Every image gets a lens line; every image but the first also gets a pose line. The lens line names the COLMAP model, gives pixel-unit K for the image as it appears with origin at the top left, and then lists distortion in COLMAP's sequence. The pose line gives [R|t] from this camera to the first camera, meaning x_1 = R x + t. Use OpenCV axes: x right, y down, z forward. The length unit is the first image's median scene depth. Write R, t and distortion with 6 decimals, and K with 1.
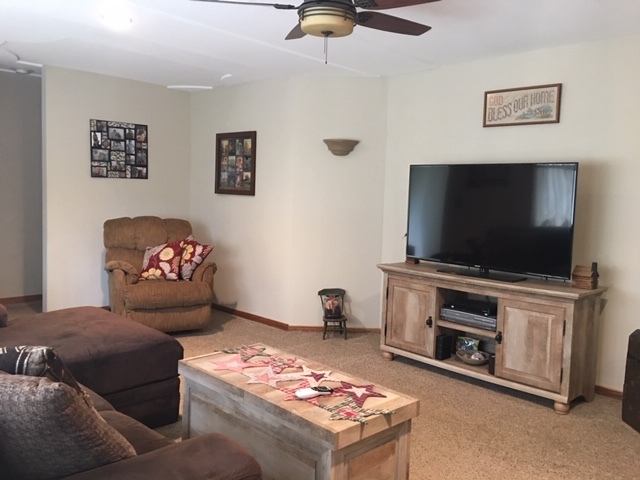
lens RADIAL K [[545.1, 0, 321.4], [0, 545.1, 237.1], [0, 0, 1]] dist [0.092024, -0.136980]
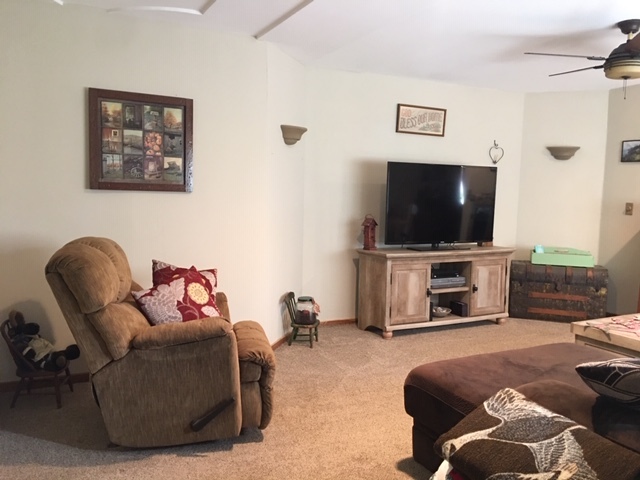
lens RADIAL K [[545.1, 0, 321.4], [0, 545.1, 237.1], [0, 0, 1]] dist [0.092024, -0.136980]
pose [[0.296009, -0.110512, 0.948771, -0.959645], [0.066300, 0.993266, 0.095009, -0.094570], [-0.952881, 0.034780, 0.301342, 0.805130]]
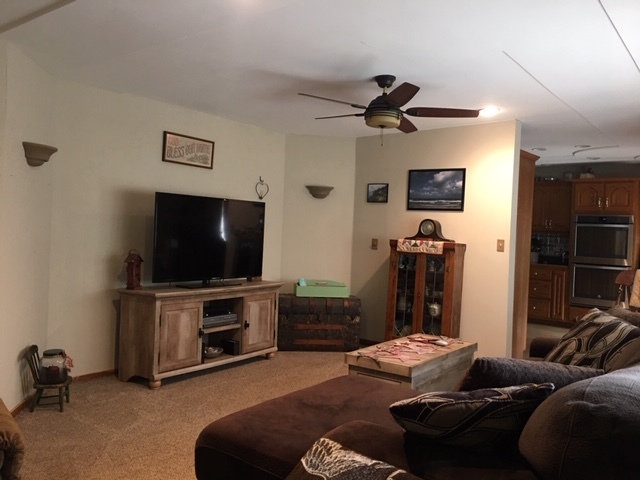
lens RADIAL K [[545.1, 0, 321.4], [0, 545.1, 237.1], [0, 0, 1]] dist [0.092024, -0.136980]
pose [[-0.147785, -0.051464, 0.987680, -0.905705], [0.037996, 0.997613, 0.057667, -0.095716], [-0.988289, 0.046050, -0.145477, 0.854691]]
